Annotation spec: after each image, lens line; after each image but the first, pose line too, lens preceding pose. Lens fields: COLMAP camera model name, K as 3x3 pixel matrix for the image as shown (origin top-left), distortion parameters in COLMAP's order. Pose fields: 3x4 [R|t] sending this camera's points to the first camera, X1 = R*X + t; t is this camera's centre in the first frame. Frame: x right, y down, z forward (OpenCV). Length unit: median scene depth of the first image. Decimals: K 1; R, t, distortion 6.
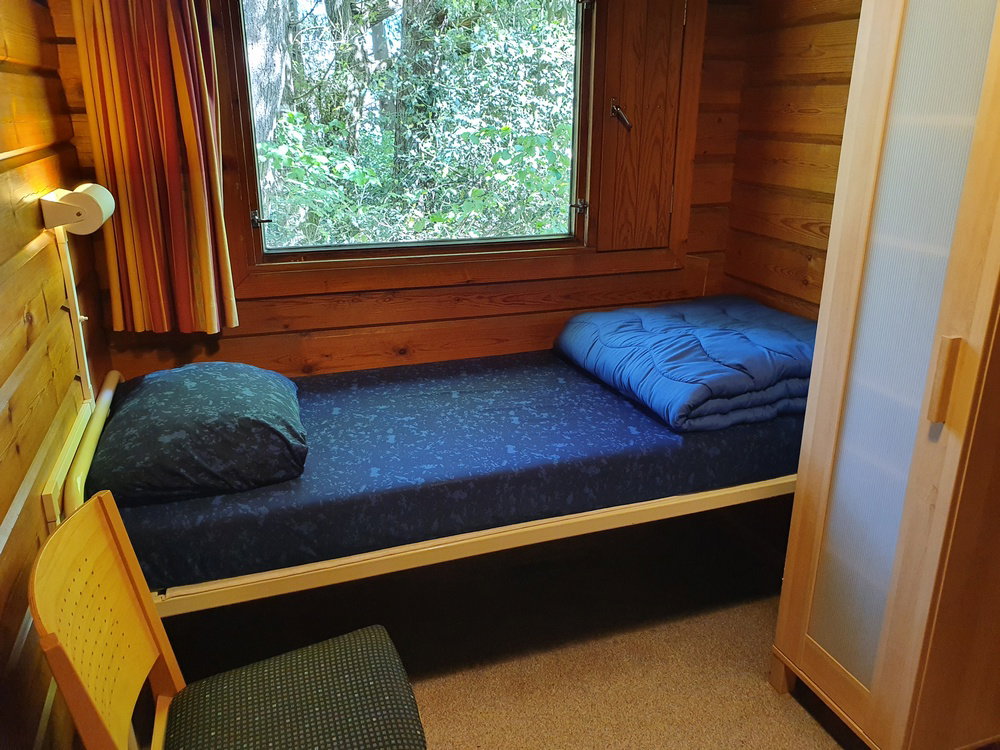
lens RADIAL K [[766.6, 0, 497.2], [0, 766.6, 376.4], [0, 0, 1]] dist [0.016656, -0.000143]
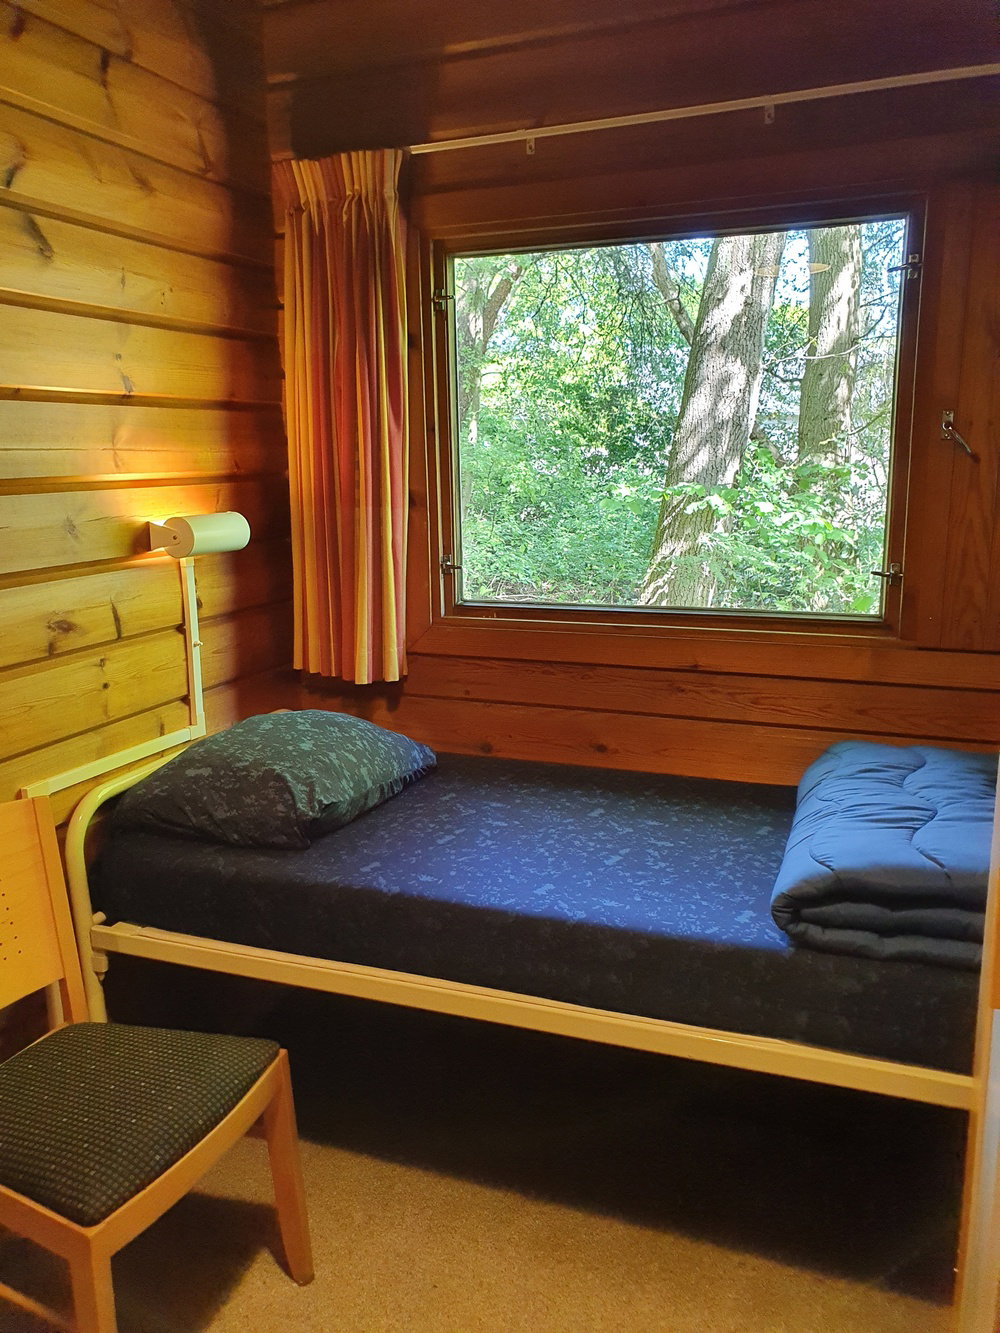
lens RADIAL K [[1021.8, 0, 498.8], [0, 1021.8, 695.6], [0, 0, 1]] dist [0.016656, -0.000143]
pose [[0.756477, 0.139513, -0.638967, 0.548912], [-0.201789, 0.979107, -0.025120, -0.047323], [0.622112, 0.147939, 0.768824, 0.207803]]
